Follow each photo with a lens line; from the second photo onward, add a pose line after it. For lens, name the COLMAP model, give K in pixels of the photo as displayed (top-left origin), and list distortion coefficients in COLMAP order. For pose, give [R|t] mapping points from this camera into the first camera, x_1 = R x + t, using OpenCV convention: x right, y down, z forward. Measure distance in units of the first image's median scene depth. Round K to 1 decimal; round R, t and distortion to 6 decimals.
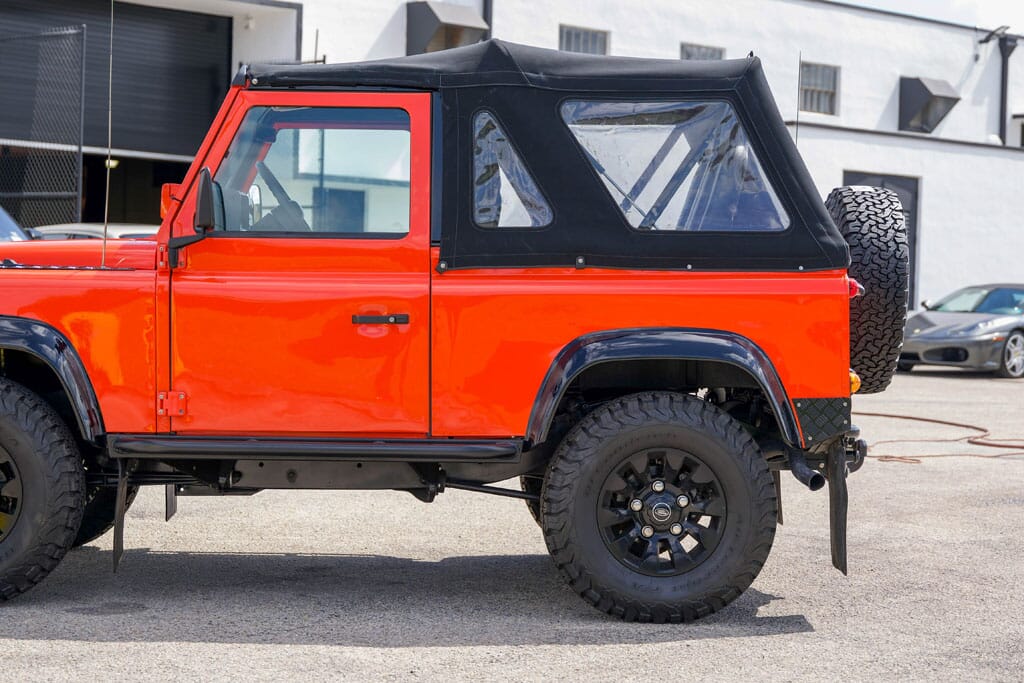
lens RADIAL K [[2145.2, 0, 512.0], [0, 2145.2, 341.5], [0, 0, 1]] dist [0.051223, 0.402960]
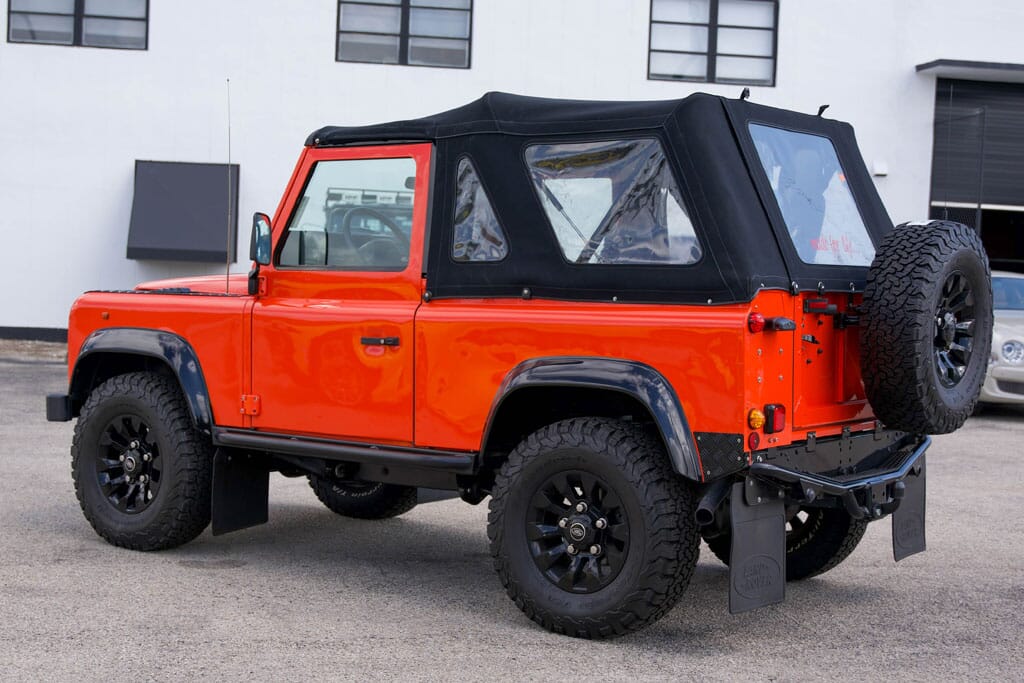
lens RADIAL K [[1622.9, 0, 512.6], [0, 1622.9, 360.9], [0, 0, 1]] dist [-0.007112, 0.006918]
pose [[0.790886, 0.034741, -0.610977, 0.526302], [-0.033978, 0.999340, 0.012841, -0.013258], [0.611020, 0.010604, 0.791544, 0.348725]]
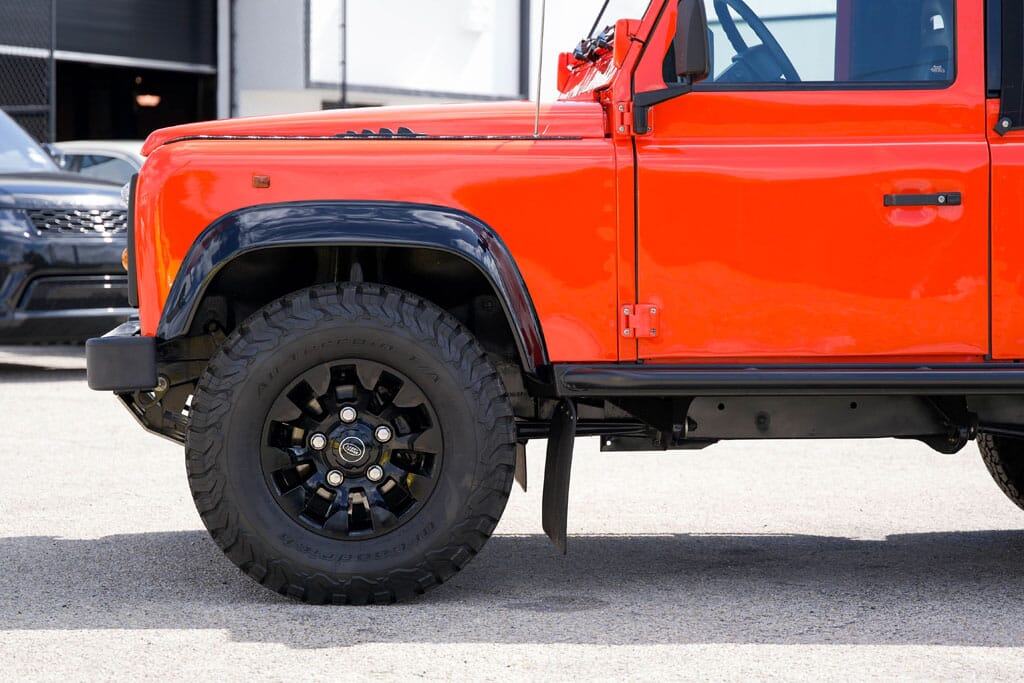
lens RADIAL K [[2631.8, 0, 512.0], [0, 2631.8, 341.5], [0, 0, 1]] dist [0.205815, 0.444397]
pose [[0.999163, -0.019680, 0.035850, -0.231591], [0.019252, 0.999740, 0.012244, 0.023872], [-0.036082, -0.011544, 0.999282, 0.108051]]
